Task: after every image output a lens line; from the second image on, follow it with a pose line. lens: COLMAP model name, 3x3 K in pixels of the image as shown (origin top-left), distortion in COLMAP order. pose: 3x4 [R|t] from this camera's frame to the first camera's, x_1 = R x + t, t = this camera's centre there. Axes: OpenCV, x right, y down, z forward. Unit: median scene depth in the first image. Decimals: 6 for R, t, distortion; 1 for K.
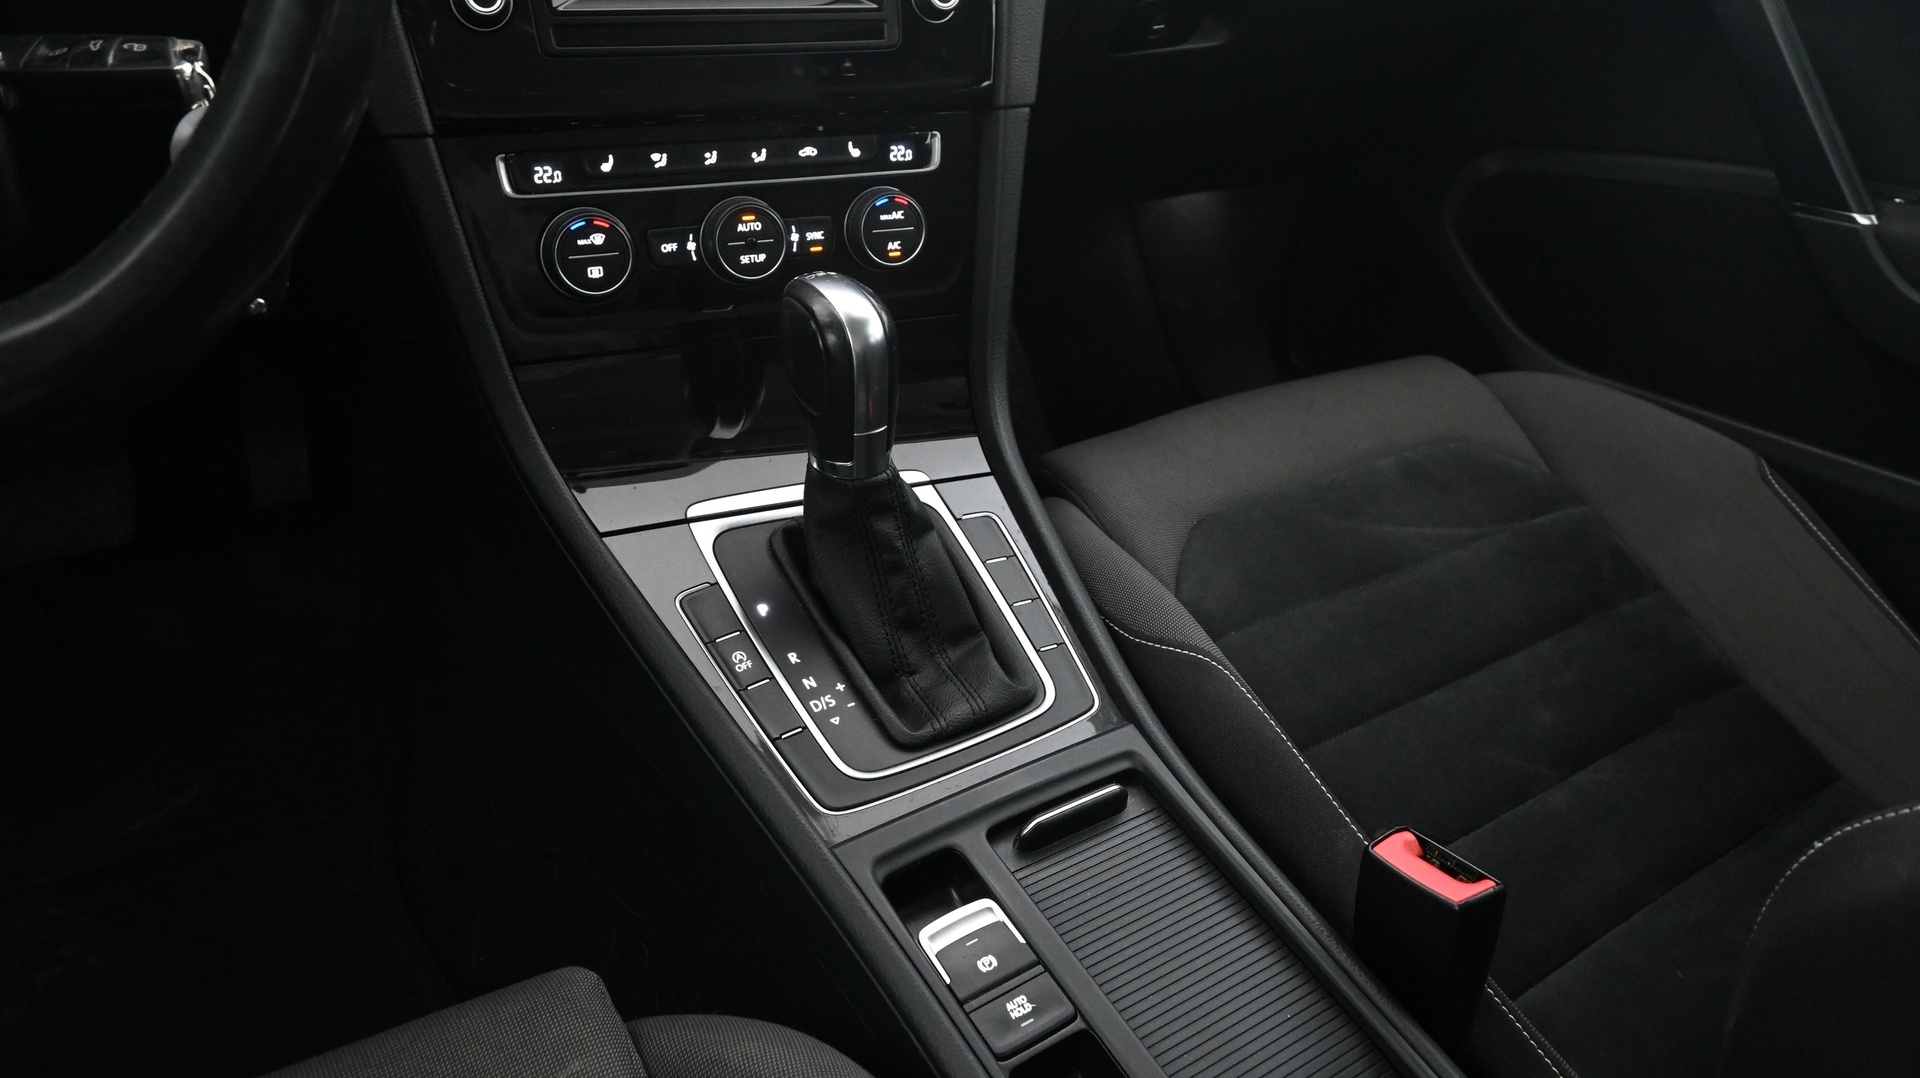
lens RADIAL K [[1342.3, 0, 958.9], [0, 1342.3, 535.2], [0, 0, 1]] dist [0.005495, 0.001077]
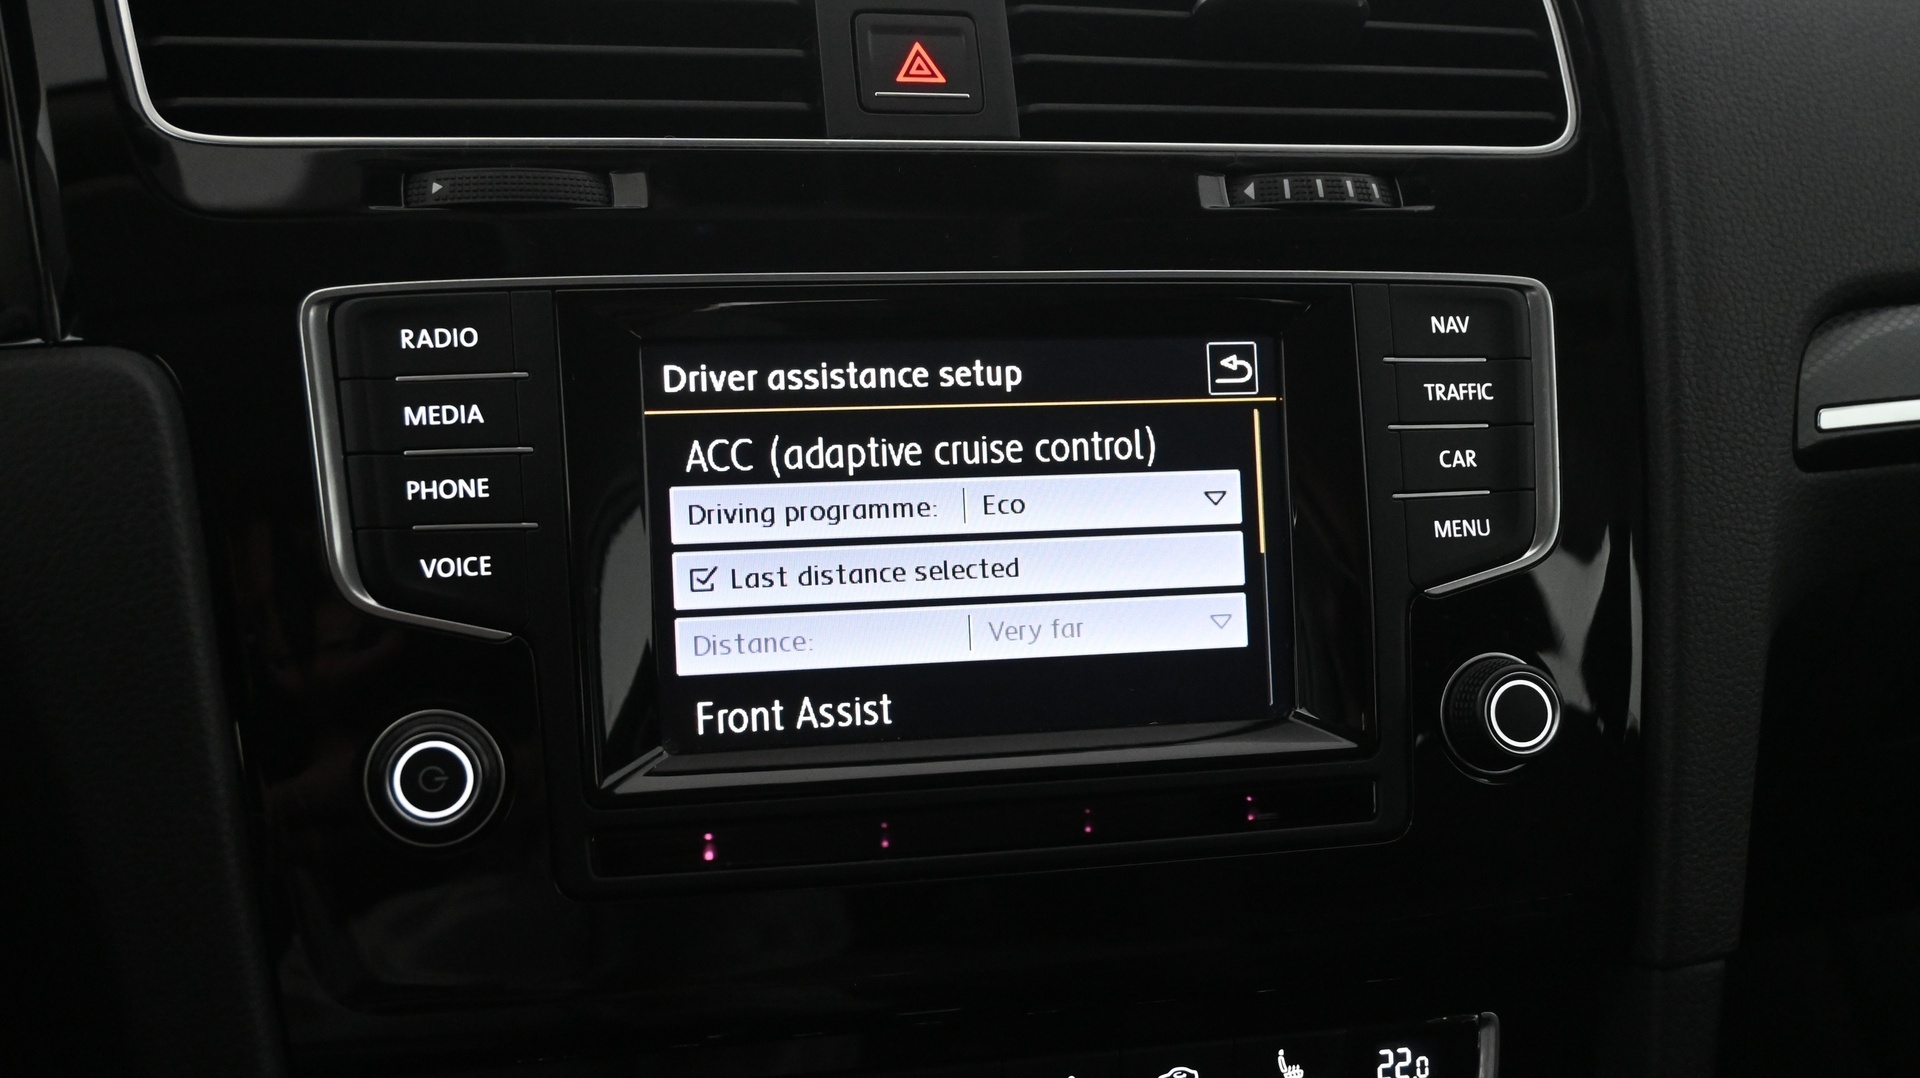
lens RADIAL K [[2103.9, 0, 964.4], [0, 2103.9, 534.7], [0, 0, 1]] dist [-0.004307, 0.000000]
pose [[0.976383, 0.019885, -0.215130, -0.041253], [-0.077473, 0.961757, -0.262720, -0.275787], [0.201679, 0.273182, 0.940584, 0.337646]]
